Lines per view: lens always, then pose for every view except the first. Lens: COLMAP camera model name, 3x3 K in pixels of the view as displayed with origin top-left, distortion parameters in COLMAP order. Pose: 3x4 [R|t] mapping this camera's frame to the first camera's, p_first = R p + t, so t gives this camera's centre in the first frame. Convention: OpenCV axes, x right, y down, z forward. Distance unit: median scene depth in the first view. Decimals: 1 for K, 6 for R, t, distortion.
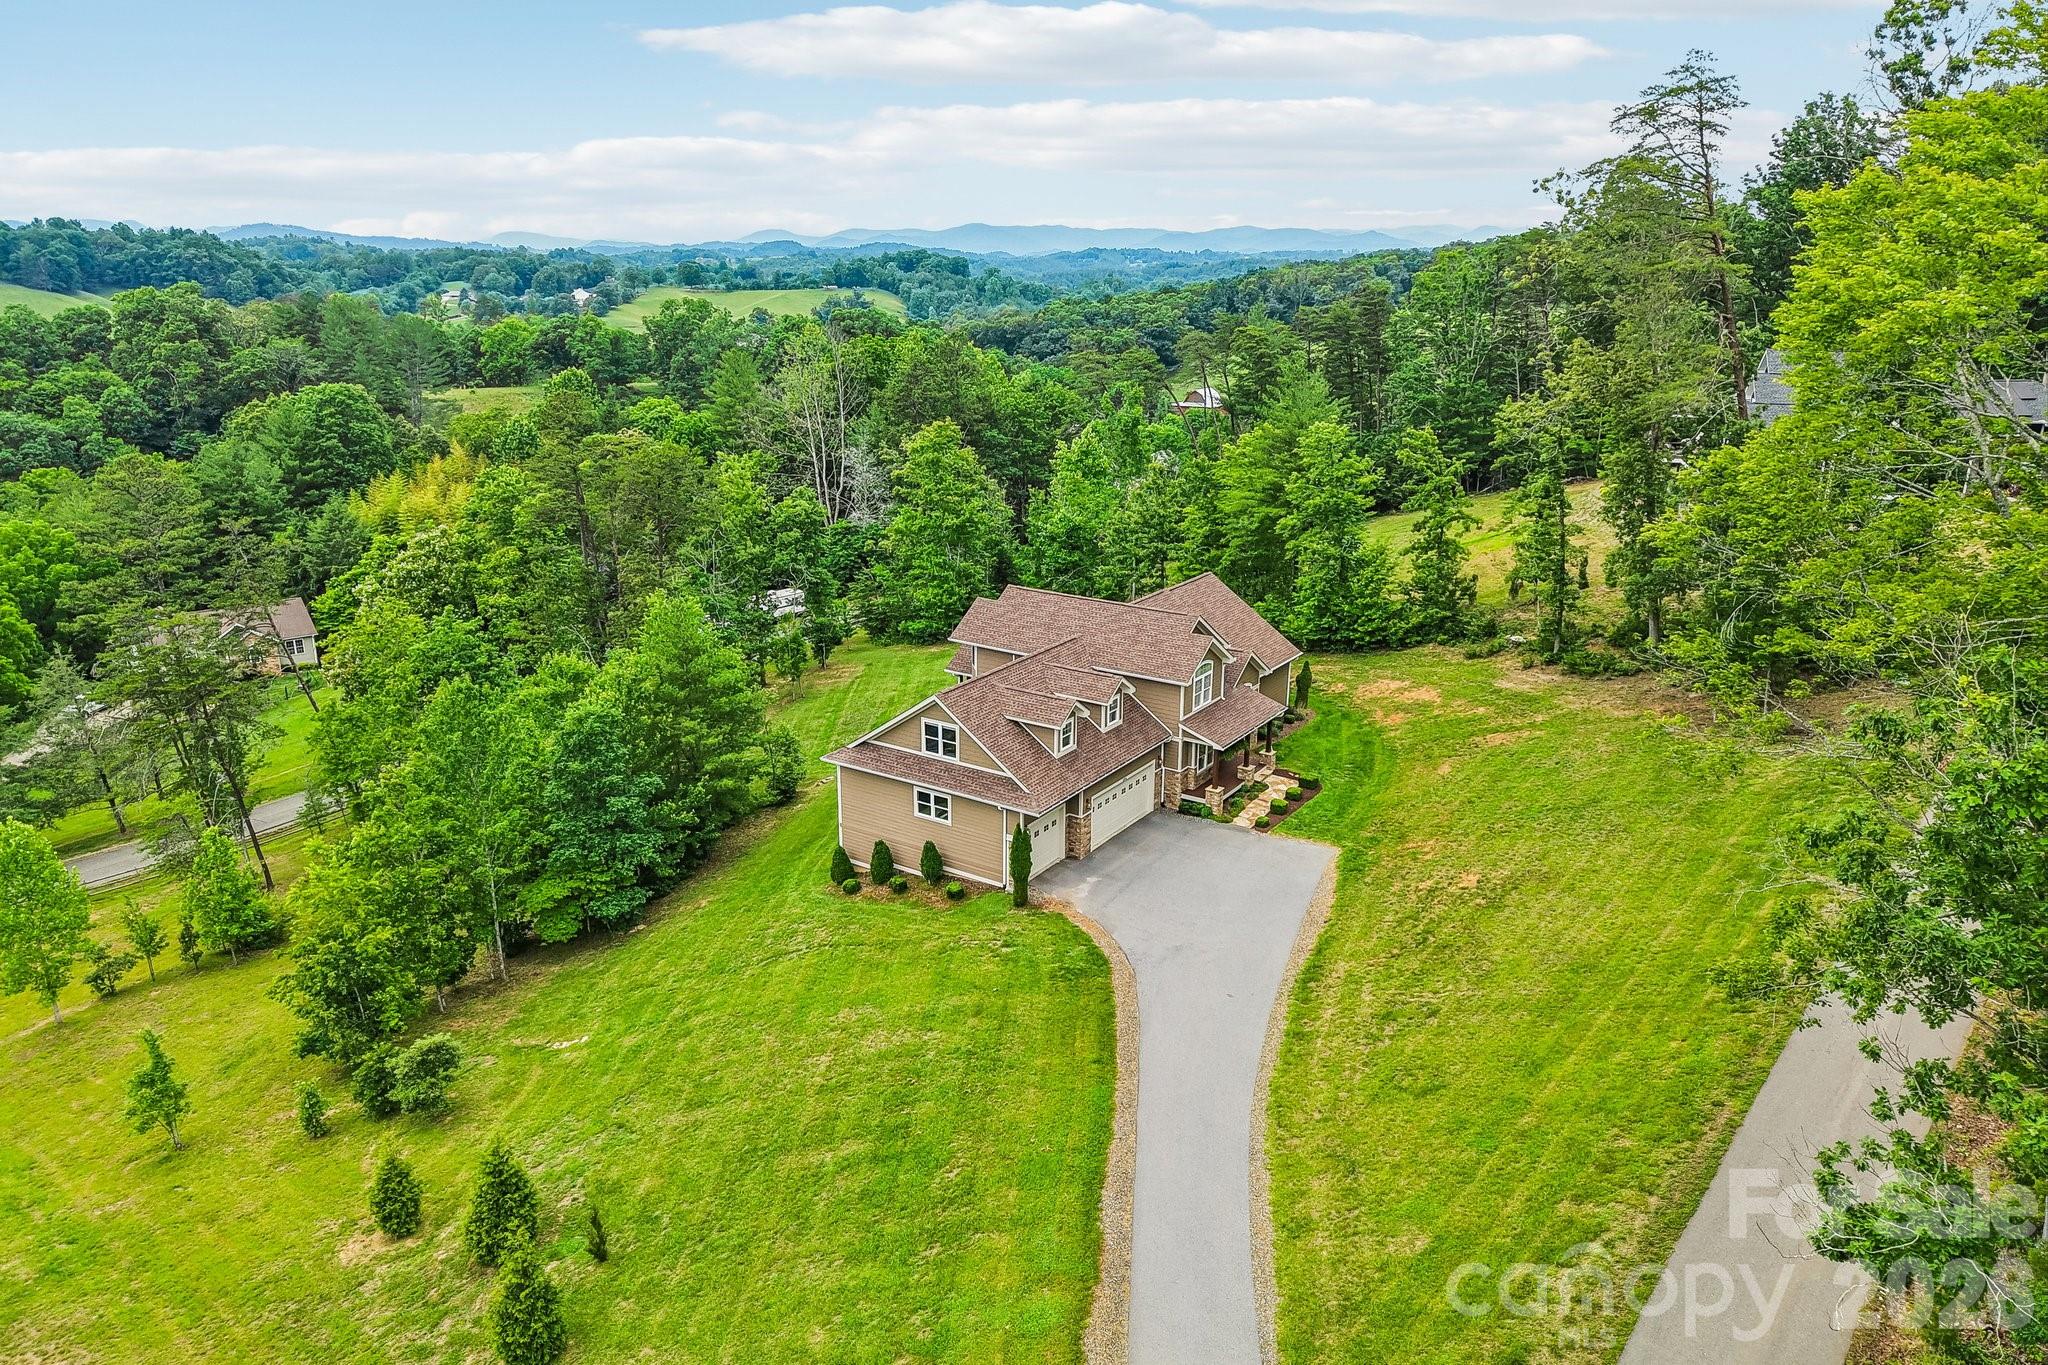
lens RADIAL K [[1370.3, 0, 1019.5], [0, 1370.3, 683.2], [0, 0, 1]] dist [0.016239, -0.008456]
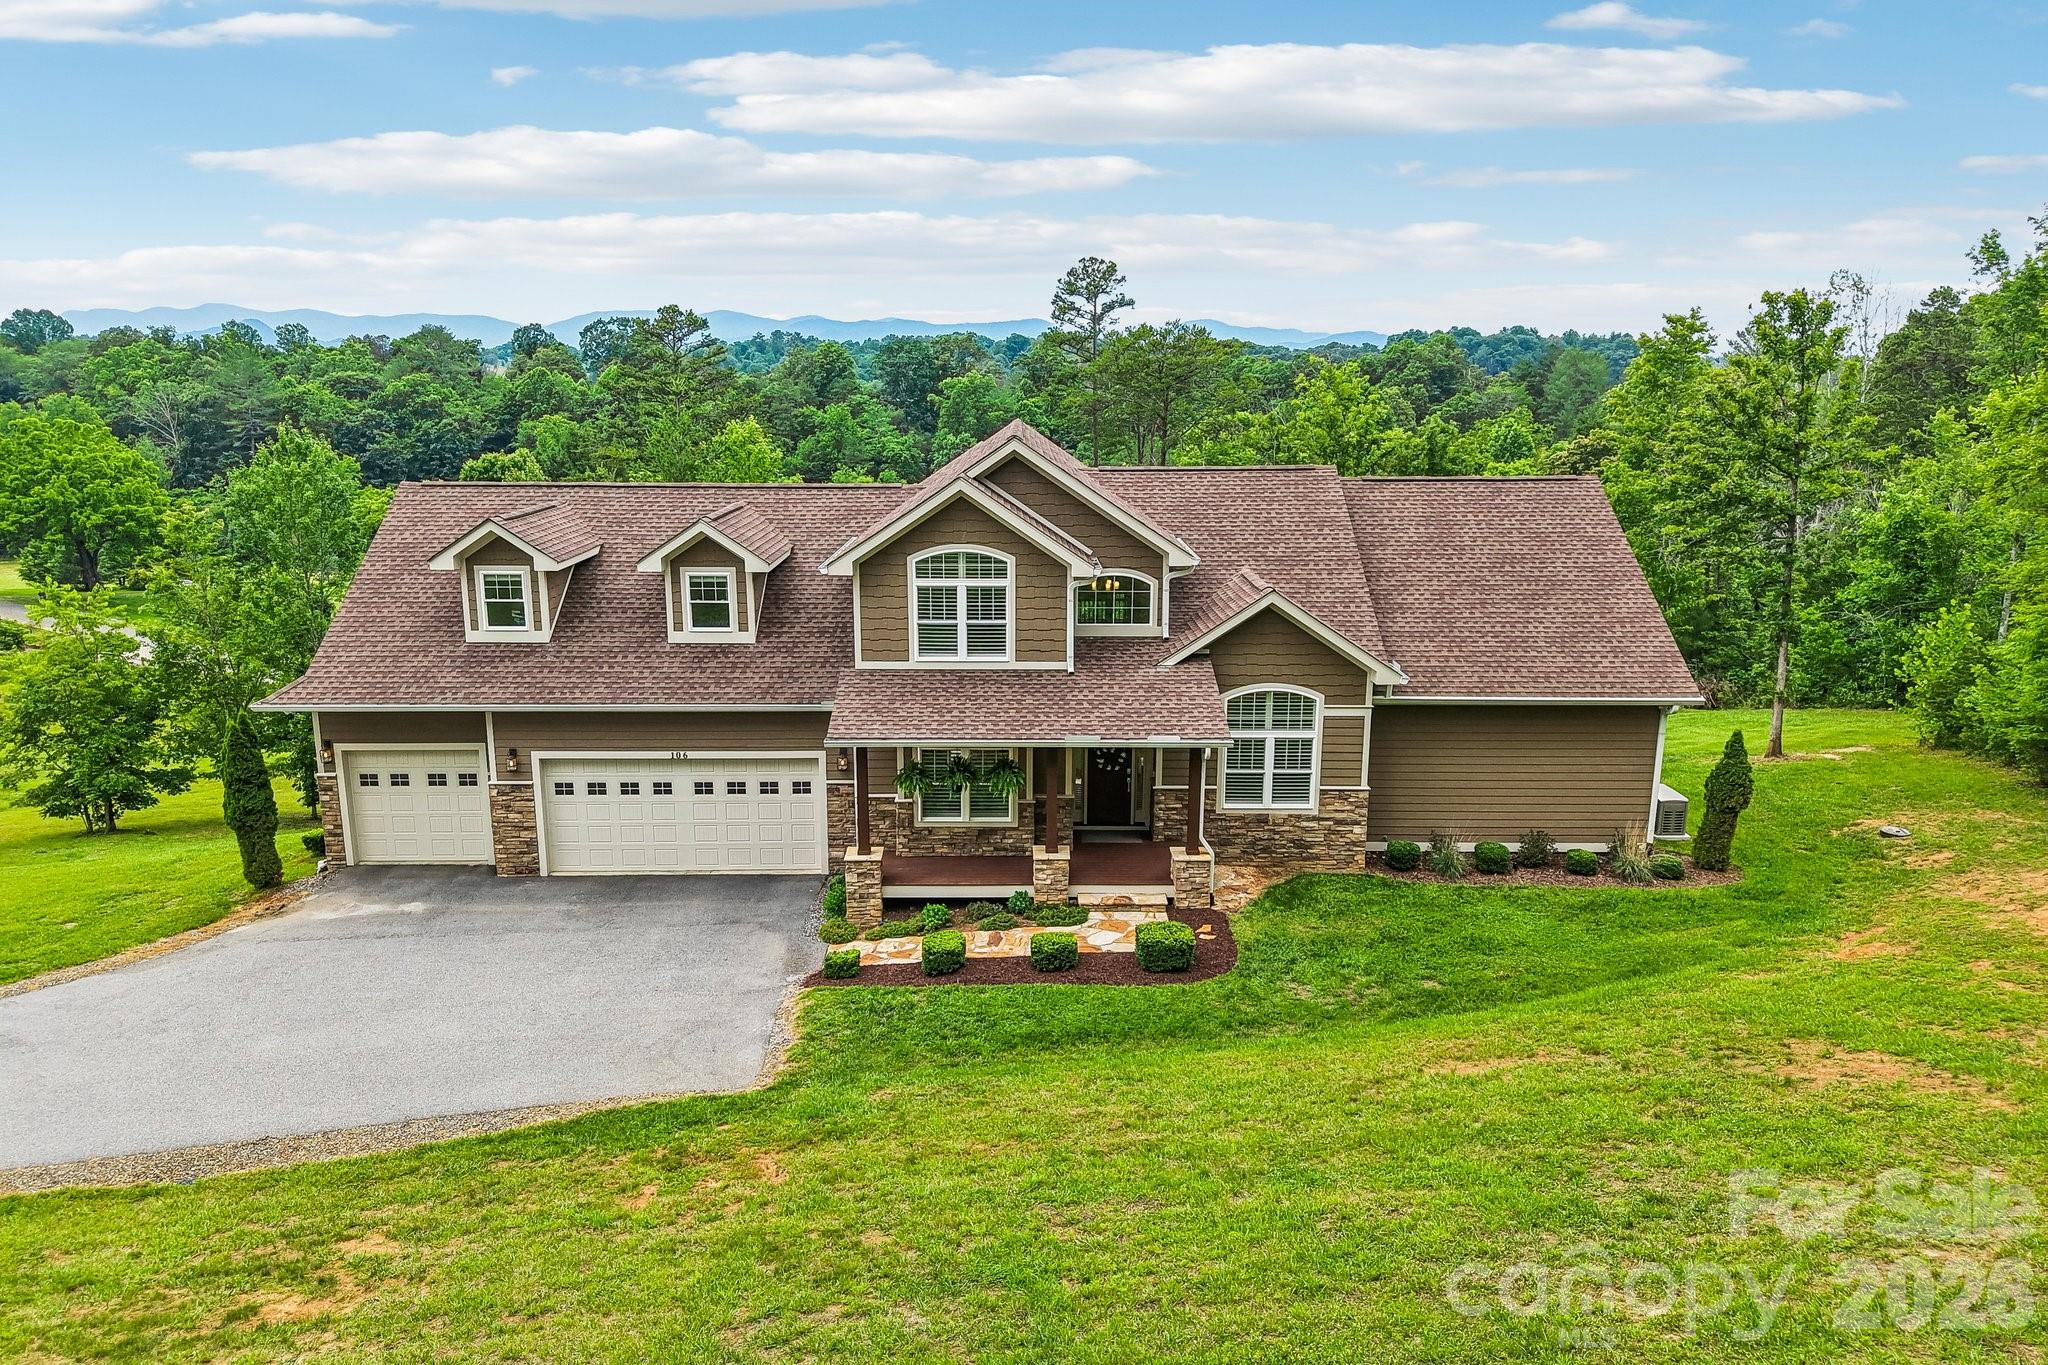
lens RADIAL K [[1366.9, 0, 1020.2], [0, 1366.9, 686.3], [0, 0, 1]] dist [0.029872, -0.028169]
pose [[0.562490, 0.179071, -0.807179, 0.460152], [-0.244641, 0.968597, 0.044401, 0.001601], [0.789782, 0.172494, 0.588634, 0.767841]]
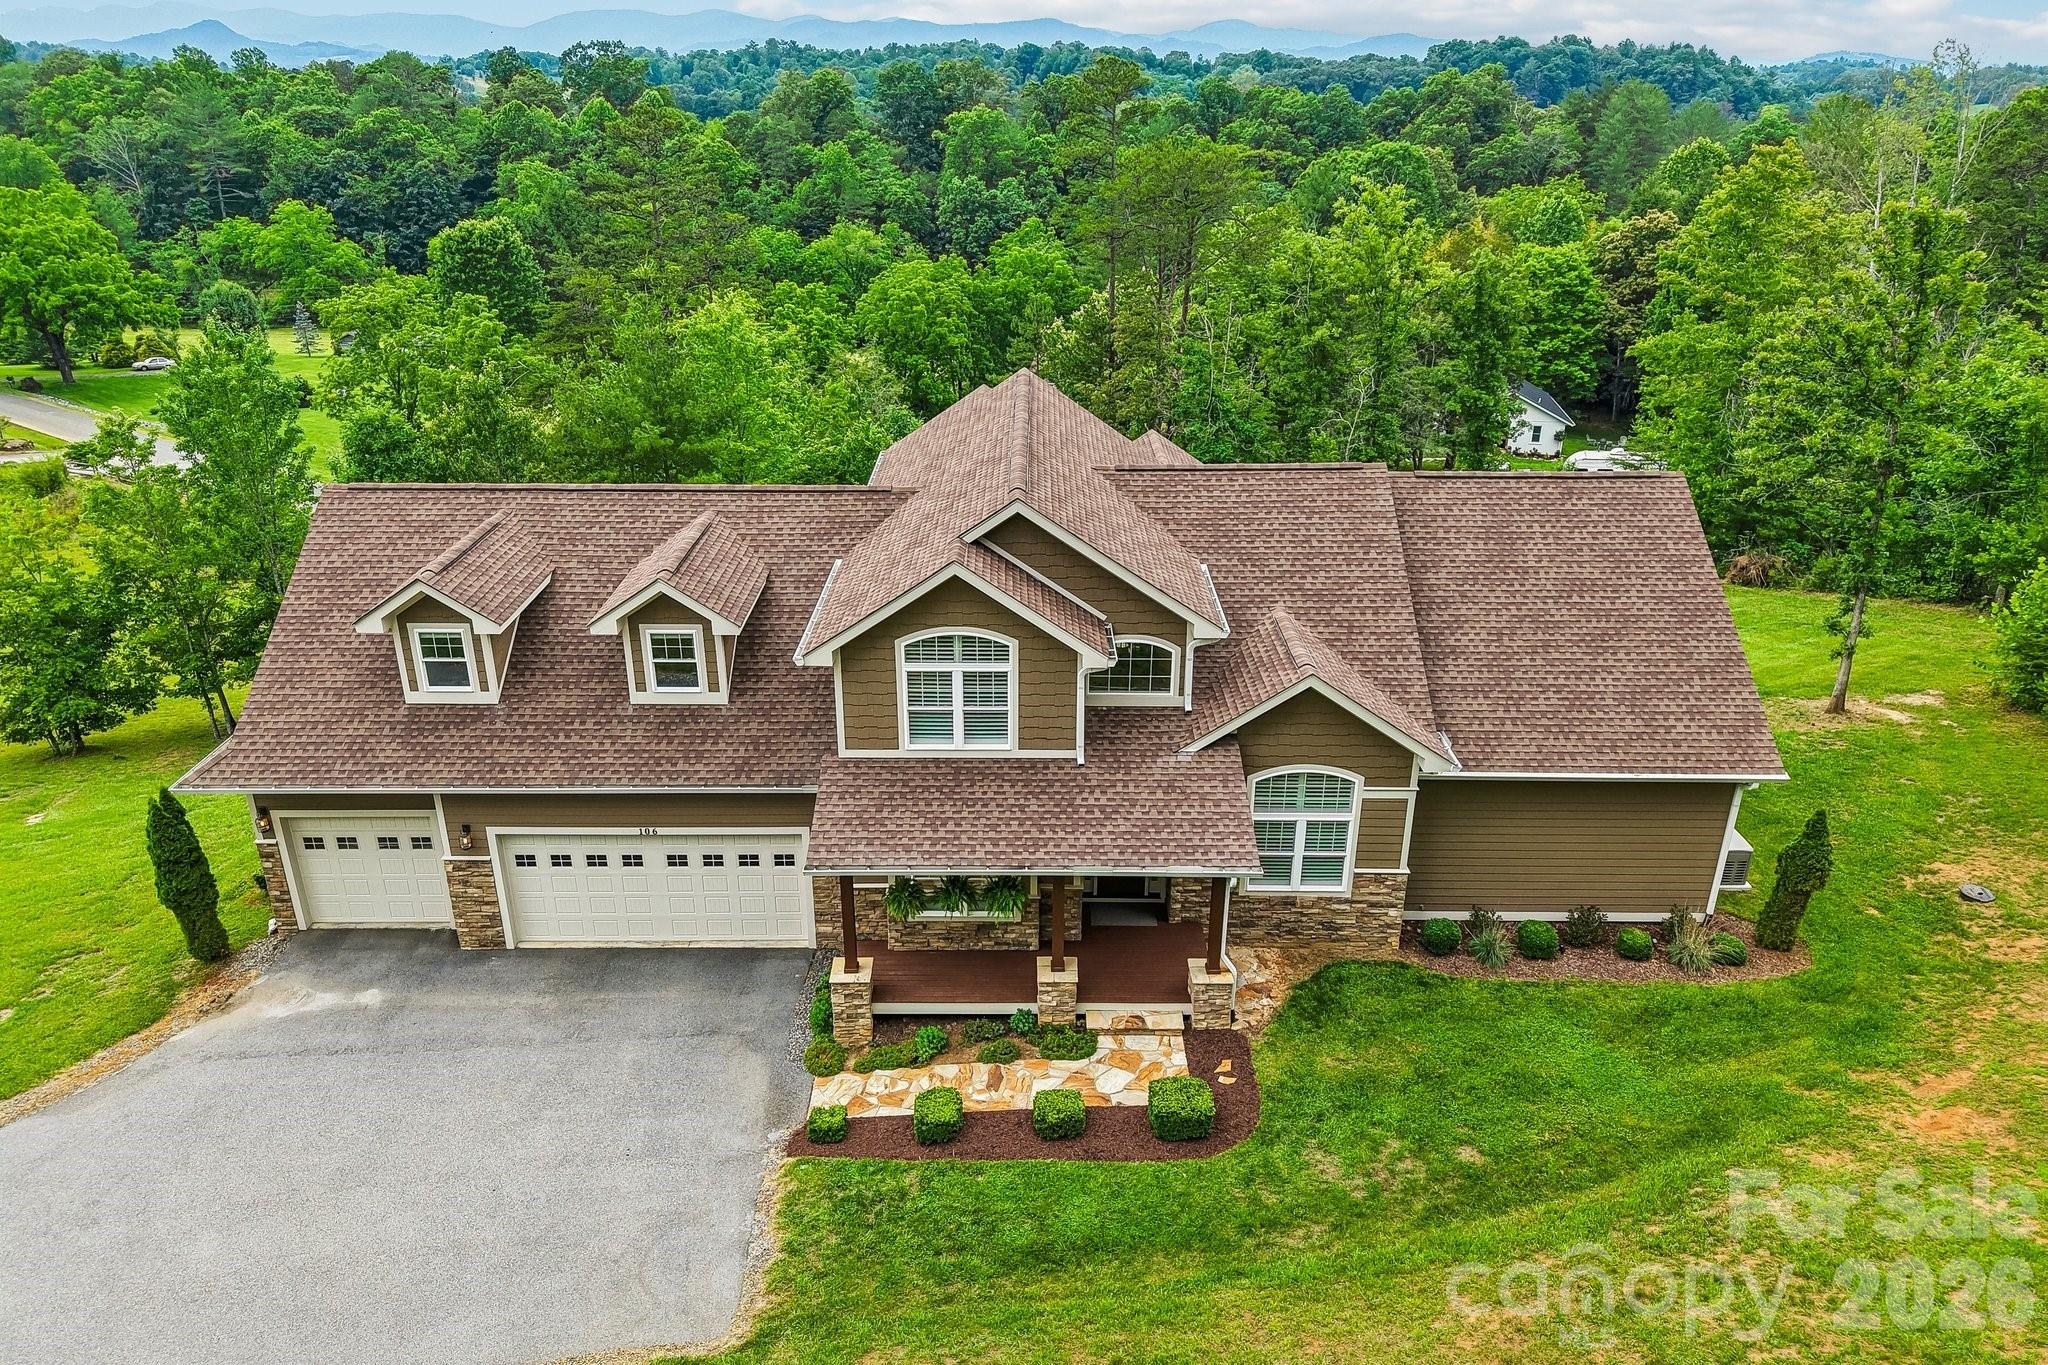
lens RADIAL K [[1370.3, 0, 1019.5], [0, 1370.3, 683.2], [0, 0, 1]] dist [0.016239, -0.008456]
pose [[0.555370, 0.328953, -0.763776, 0.402622], [-0.246118, 0.942311, 0.226885, -0.083409], [0.794349, 0.061975, 0.604292, 0.784494]]
